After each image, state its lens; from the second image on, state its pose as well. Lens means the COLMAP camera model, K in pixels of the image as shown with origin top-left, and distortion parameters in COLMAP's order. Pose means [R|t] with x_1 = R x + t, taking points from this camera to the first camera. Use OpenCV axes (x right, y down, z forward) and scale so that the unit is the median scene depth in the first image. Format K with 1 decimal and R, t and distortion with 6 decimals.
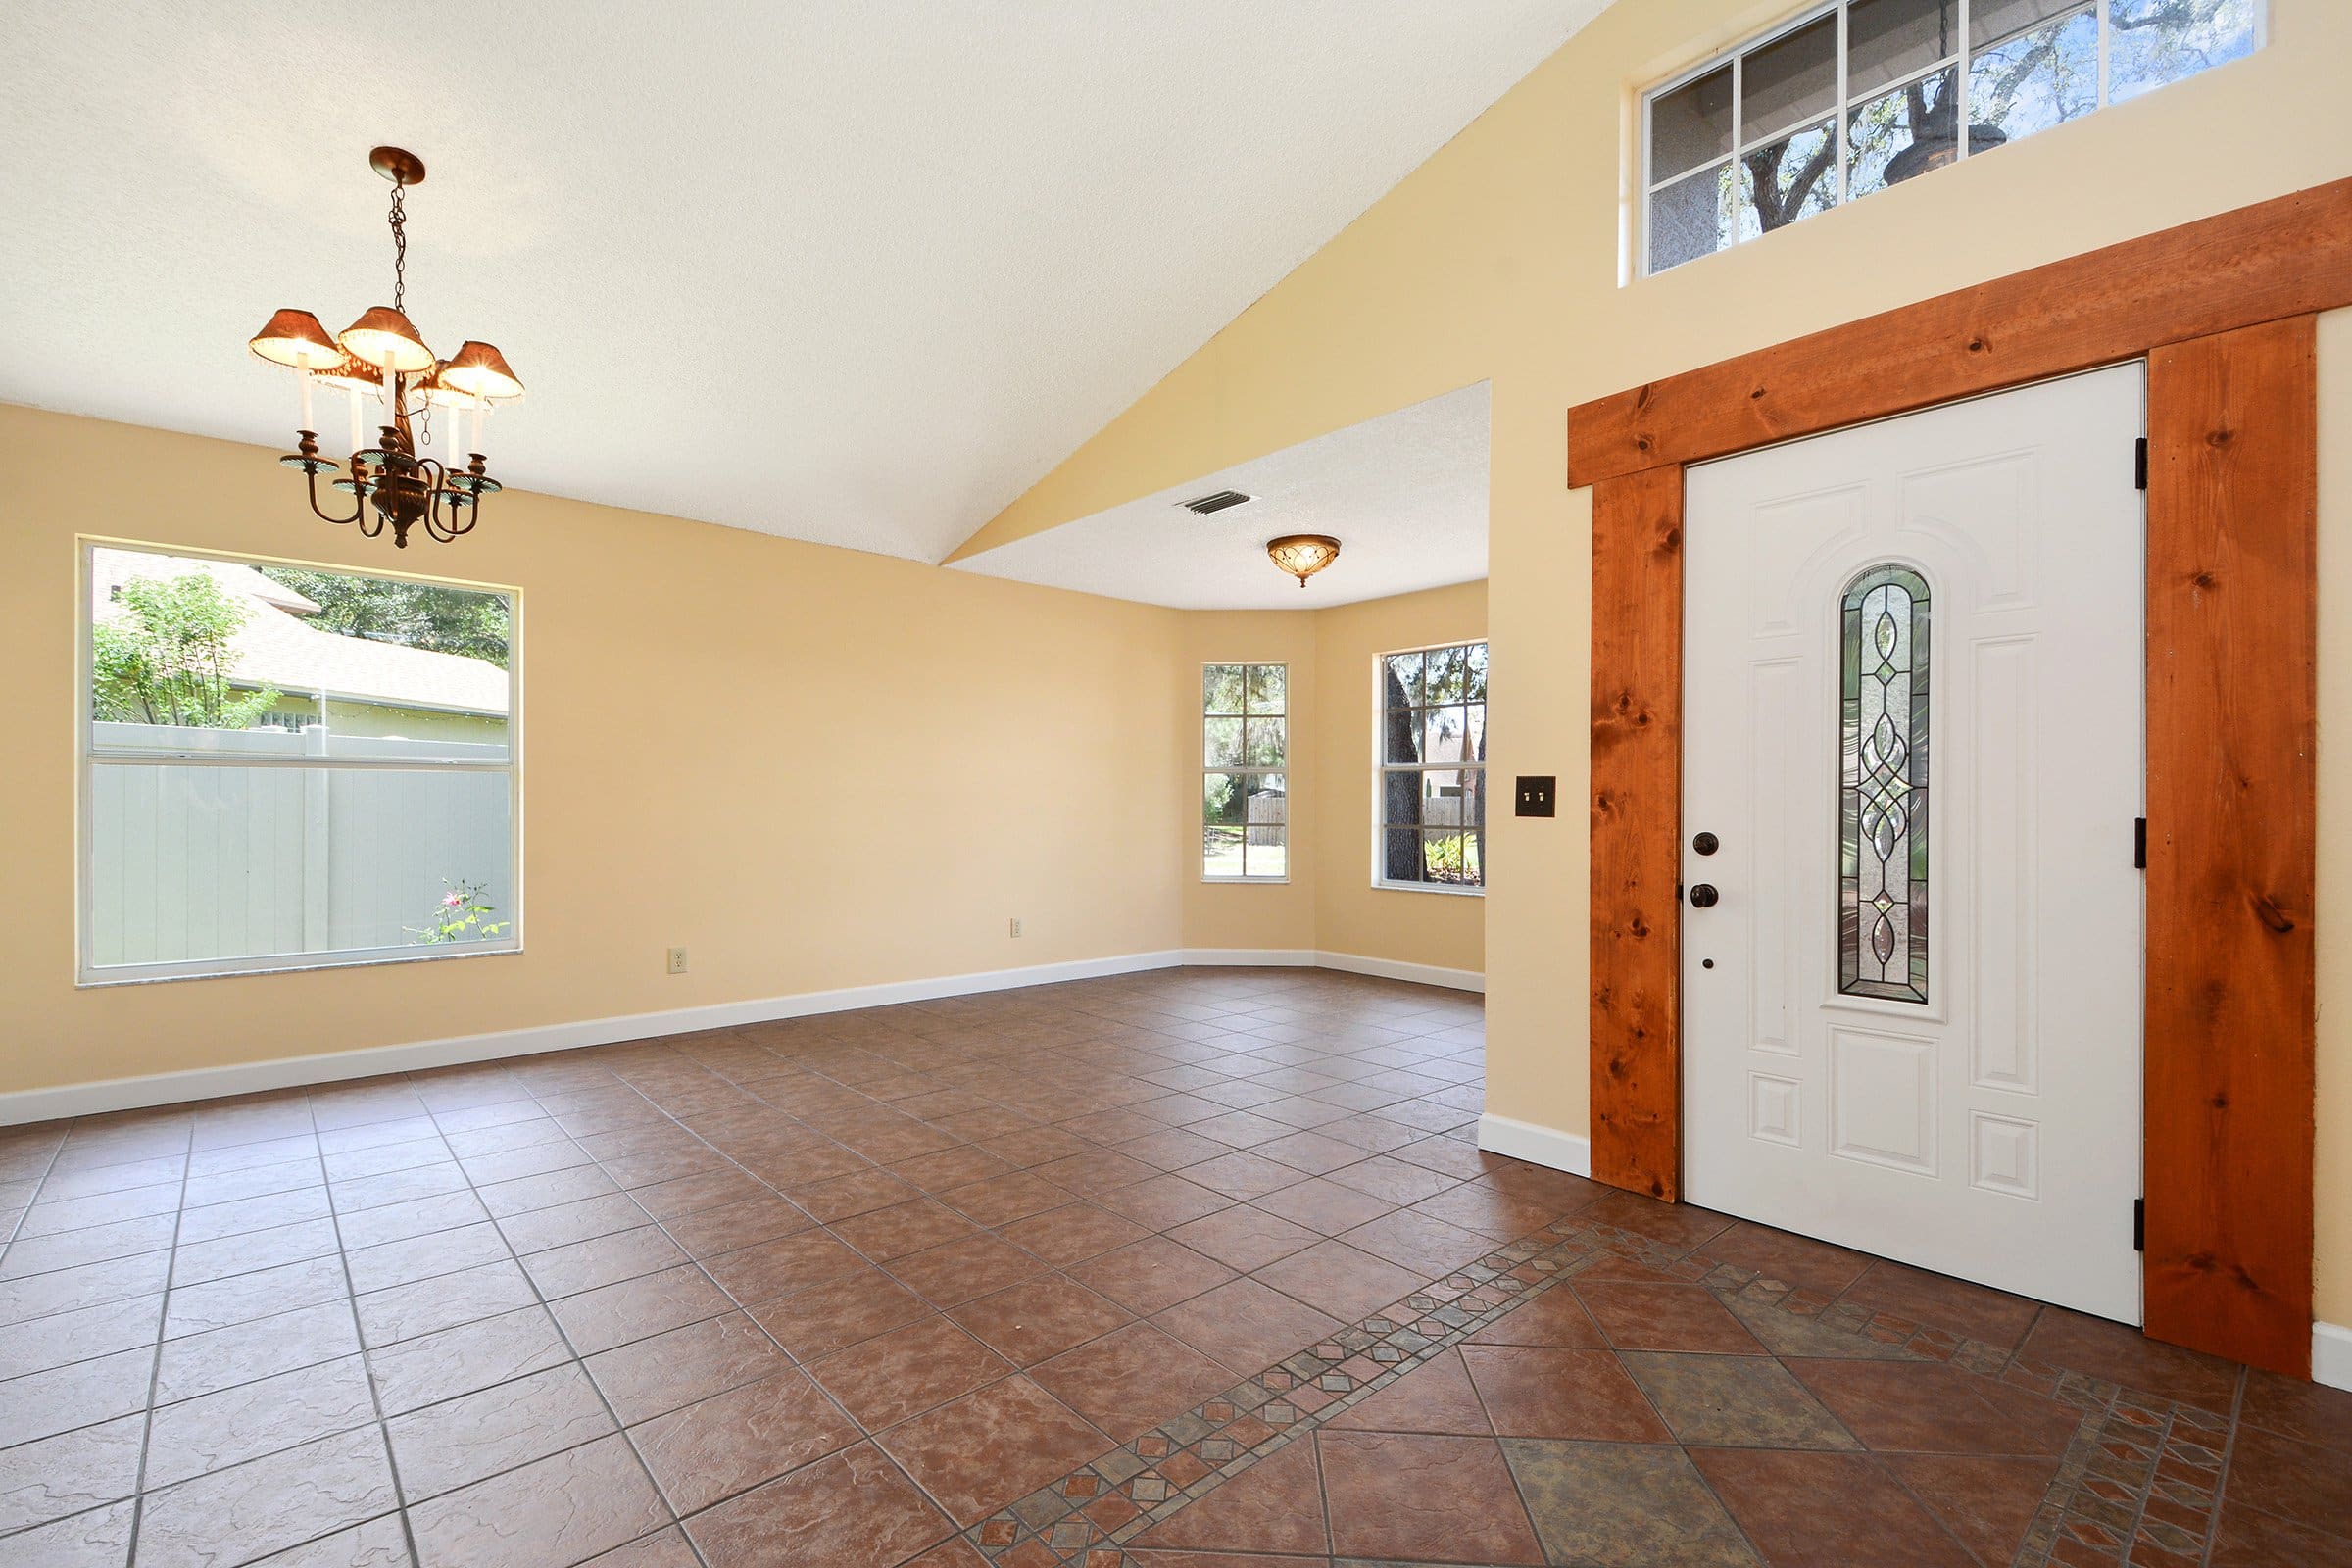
lens RADIAL K [[1025.7, 0, 1170.5], [0, 1025.7, 812.4], [0, 0, 1]] dist [0.004041, -0.003829]
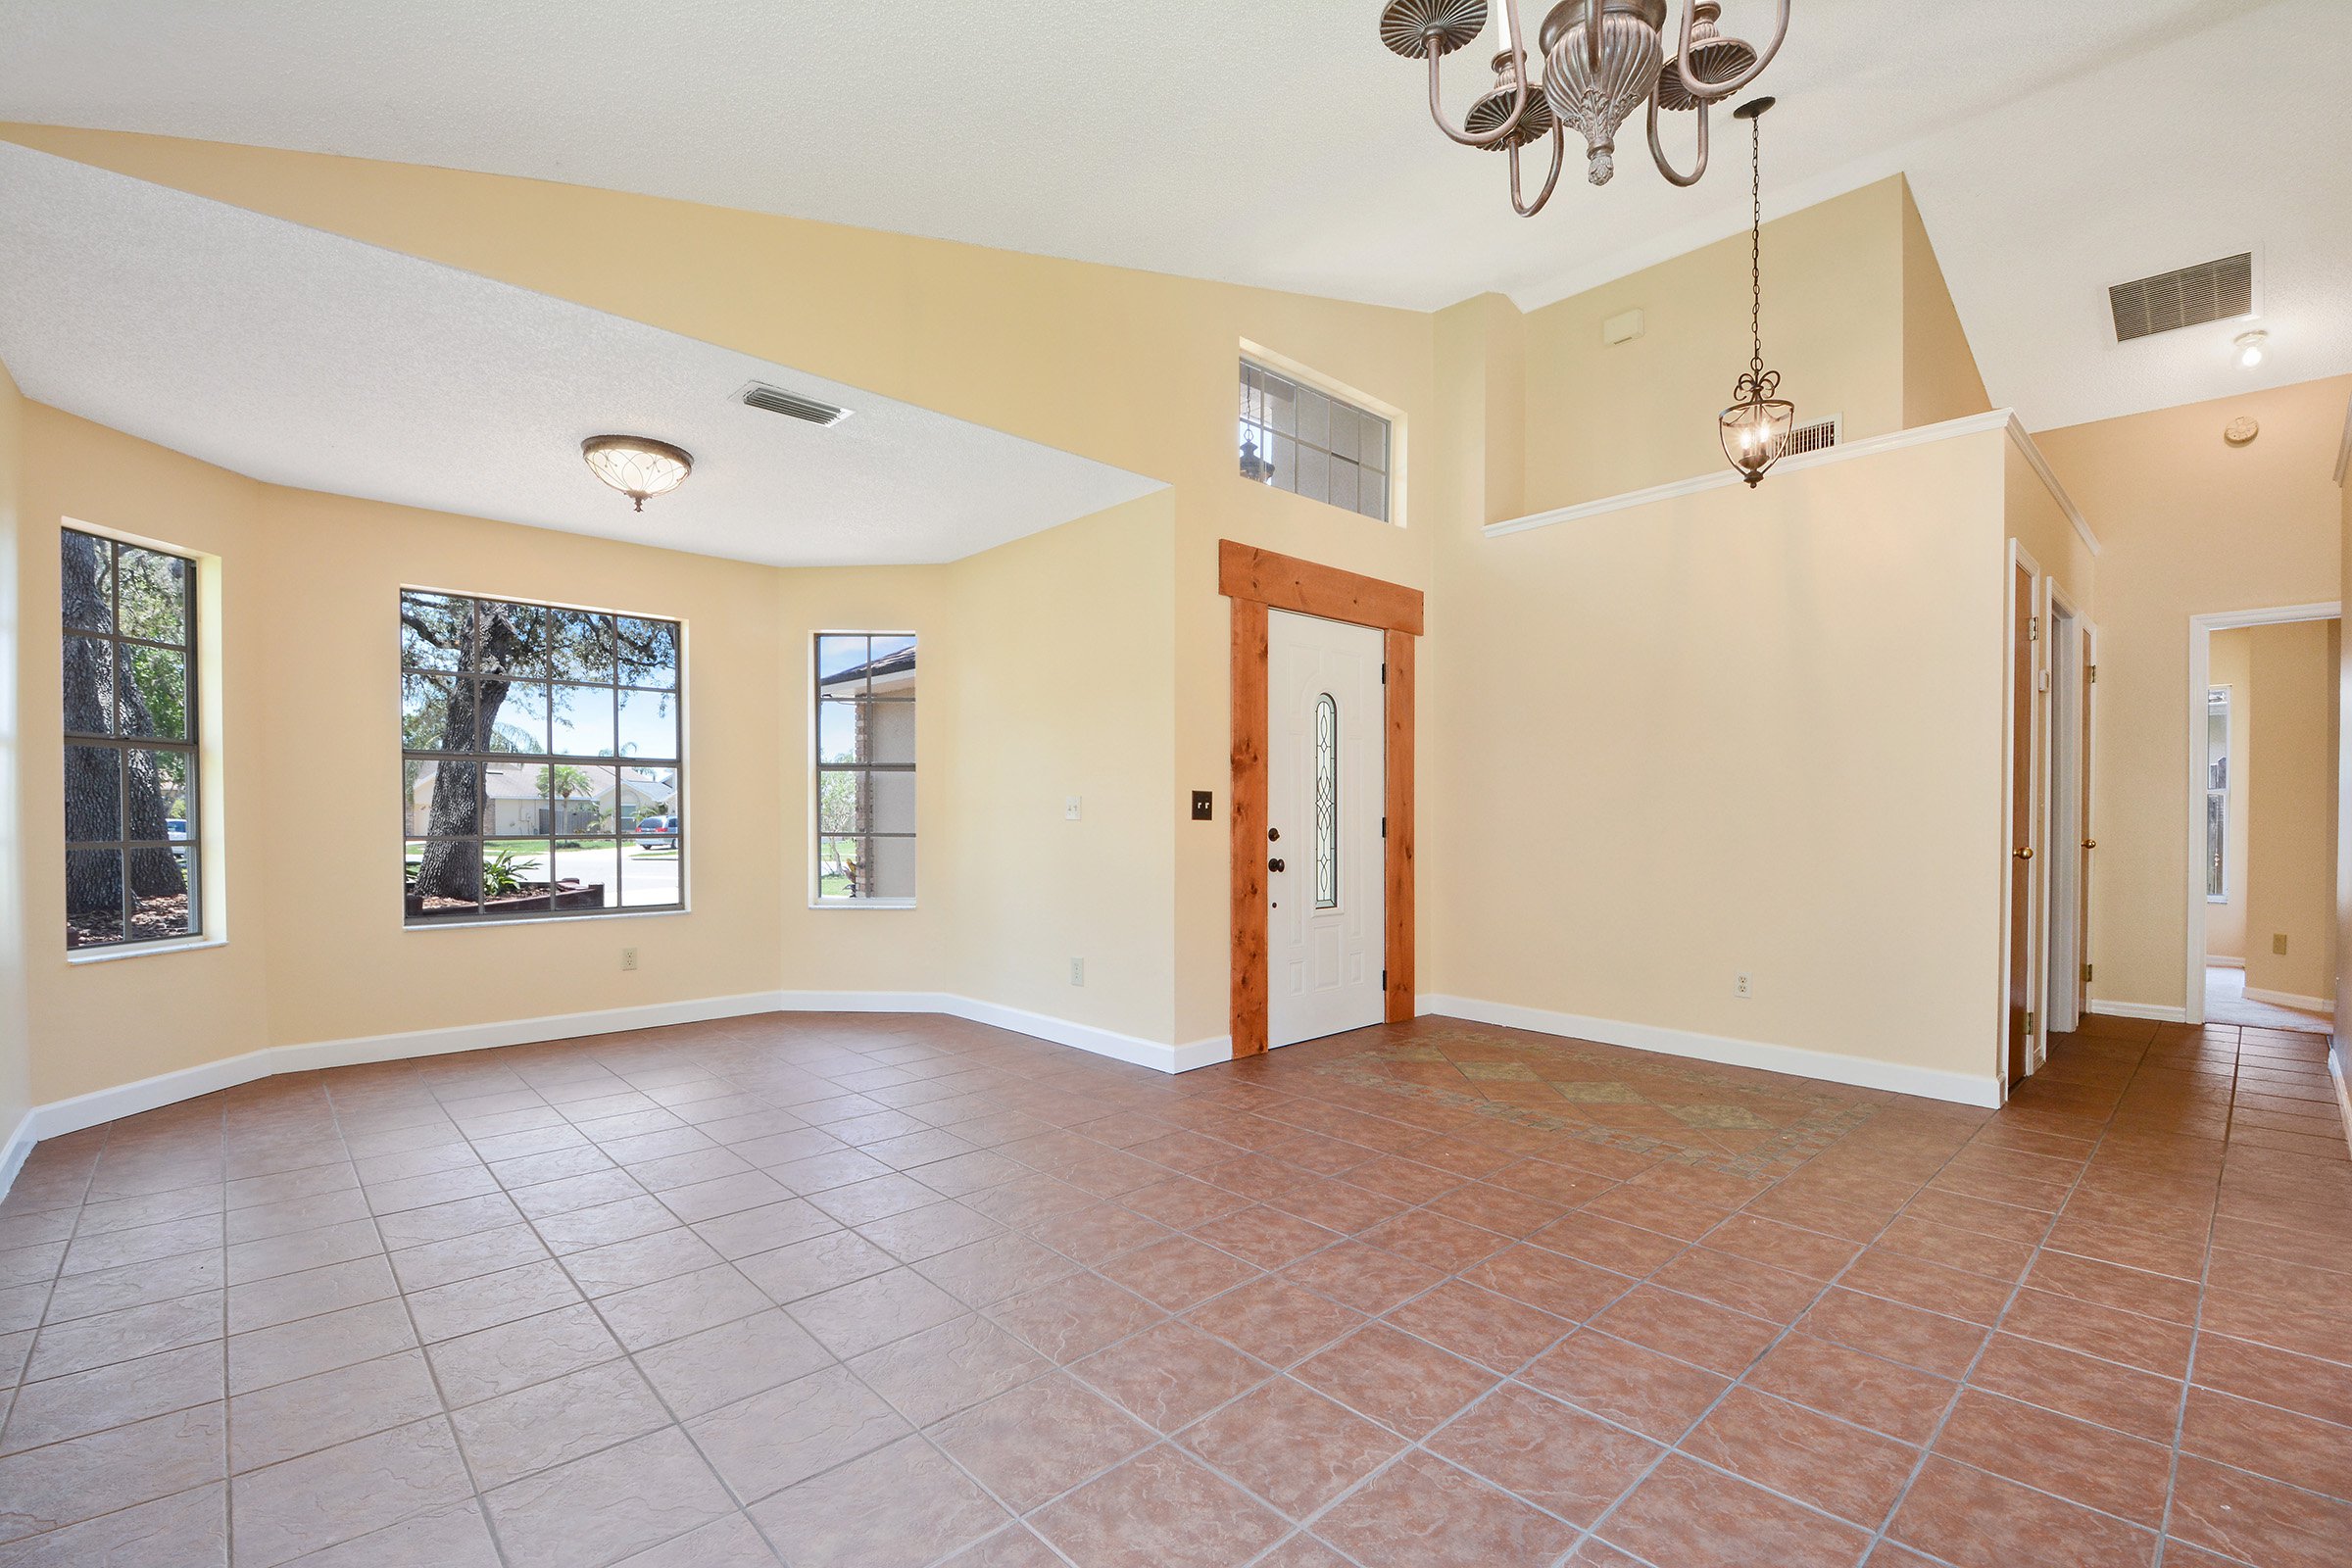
lens RADIAL K [[1025.7, 0, 1181.1], [0, 1025.7, 821.3], [0, 0, 1]] dist [0.004041, -0.003829]
pose [[-0.016104, -0.015055, 0.999757, -1.127023], [-0.000486, 0.999887, 0.015049, -0.016026], [-0.999870, -0.000244, -0.016110, 1.138240]]
